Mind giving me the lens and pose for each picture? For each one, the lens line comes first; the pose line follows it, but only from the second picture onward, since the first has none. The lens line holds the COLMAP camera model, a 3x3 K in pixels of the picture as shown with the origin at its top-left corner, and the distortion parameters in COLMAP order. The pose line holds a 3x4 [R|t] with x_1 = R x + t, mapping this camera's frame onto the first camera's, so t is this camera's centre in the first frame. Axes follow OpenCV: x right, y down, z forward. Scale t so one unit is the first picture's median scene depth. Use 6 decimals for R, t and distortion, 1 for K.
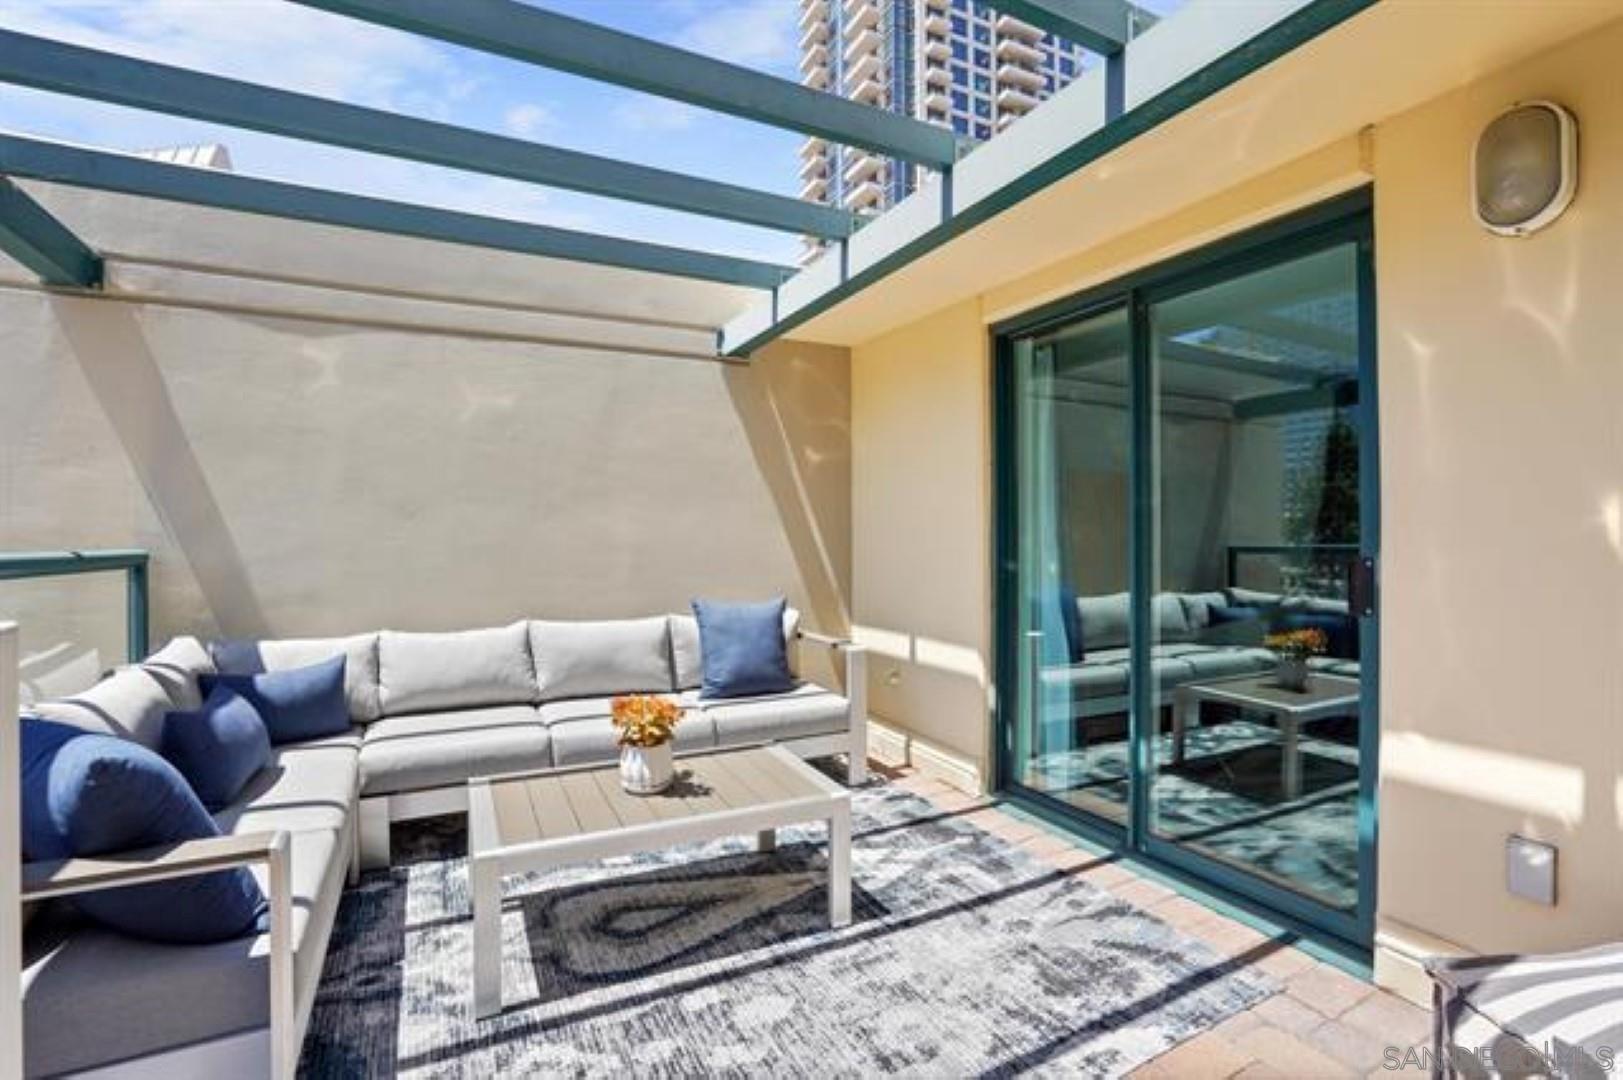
lens RADIAL K [[747.2, 0, 811.5], [0, 747.2, 540.0], [0, 0, 1]] dist [-0.071417, 0.023342]
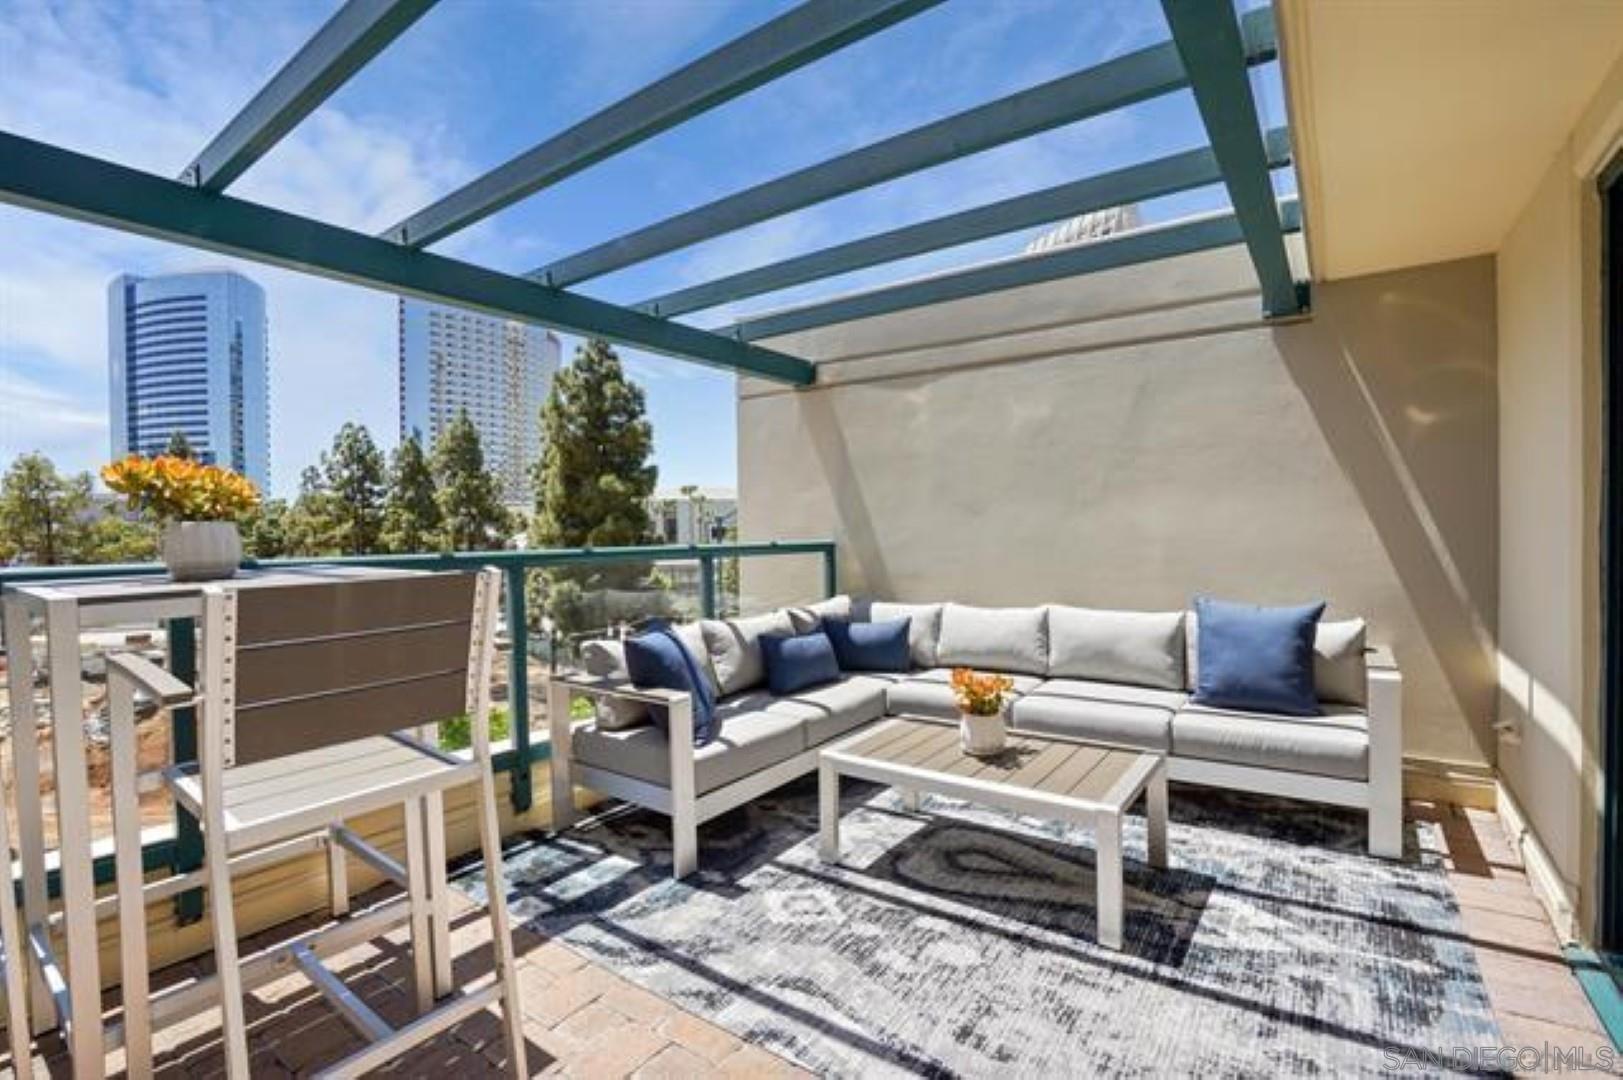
lens RADIAL K [[747.2, 0, 811.5], [0, 747.2, 540.0], [0, 0, 1]] dist [-0.071417, 0.023342]
pose [[0.445484, 0.010249, -0.895231, 0.588454], [0.016316, 0.999675, 0.019564, -0.022499], [0.895141, -0.023322, 0.445173, 0.206541]]
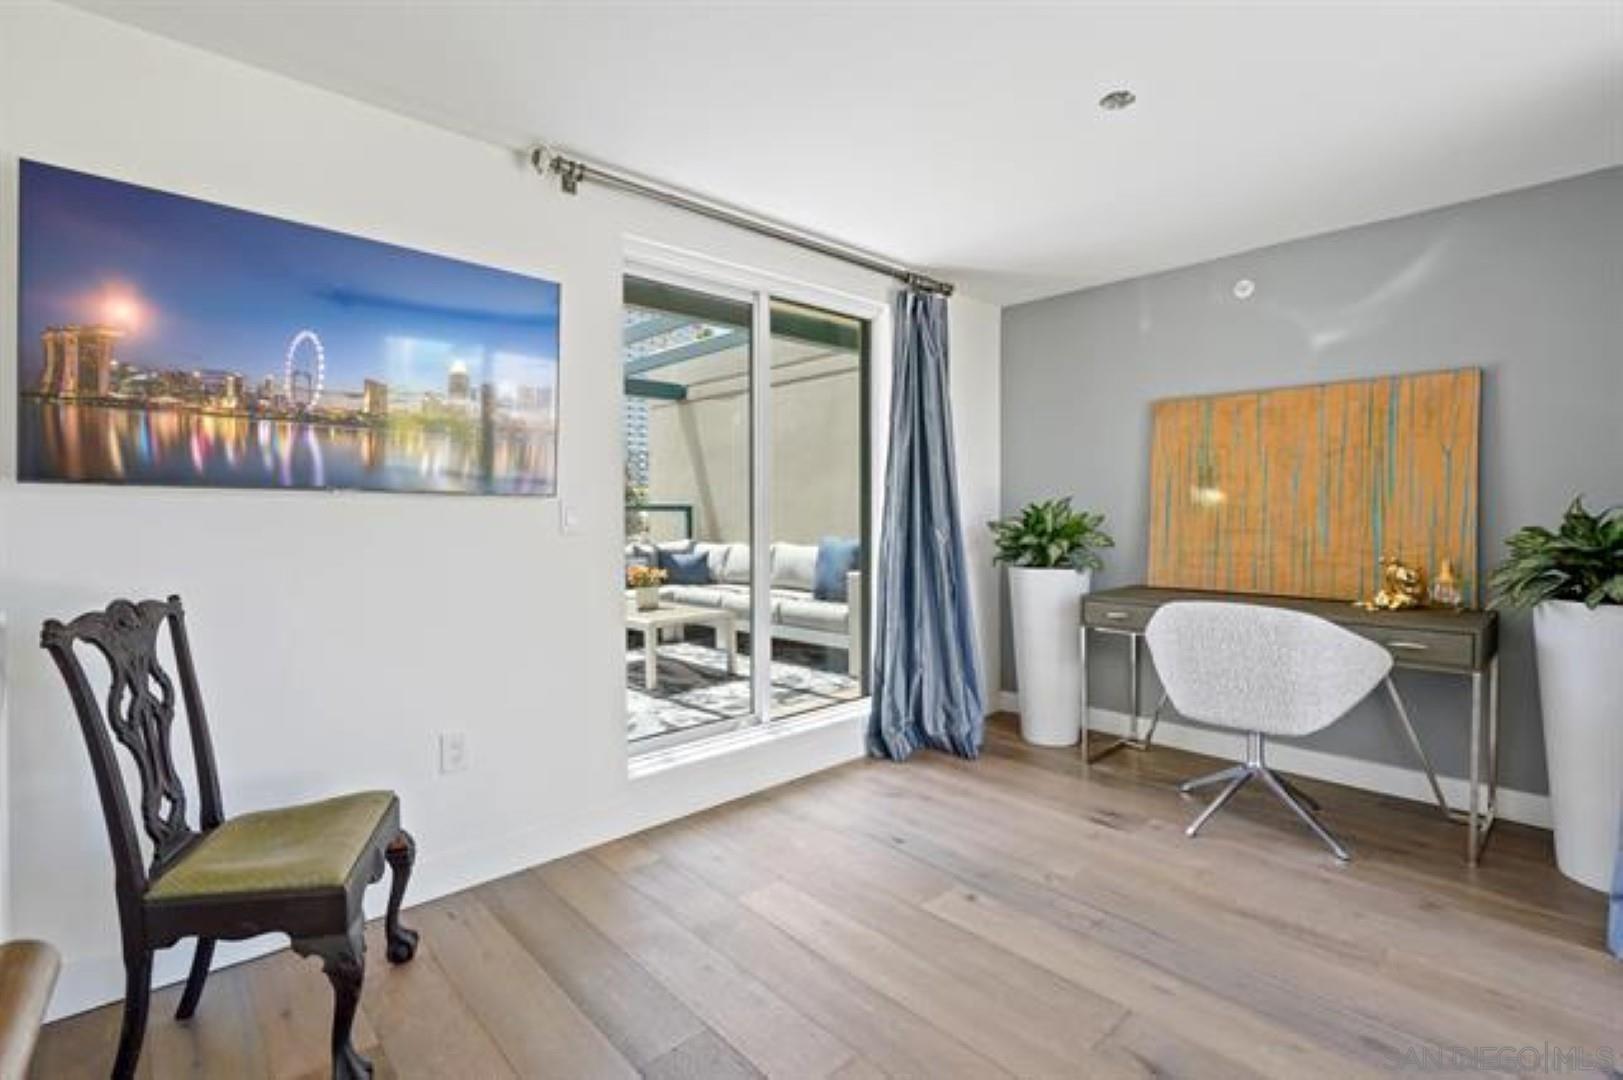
lens RADIAL K [[747.2, 0, 811.5], [0, 747.2, 540.0], [0, 0, 1]] dist [-0.071417, 0.023342]
pose [[0.268666, 0.039438, -0.962426, 1.718801], [-0.003701, 0.999196, 0.039912, 0.036554], [0.963226, -0.007161, 0.268596, 0.730292]]
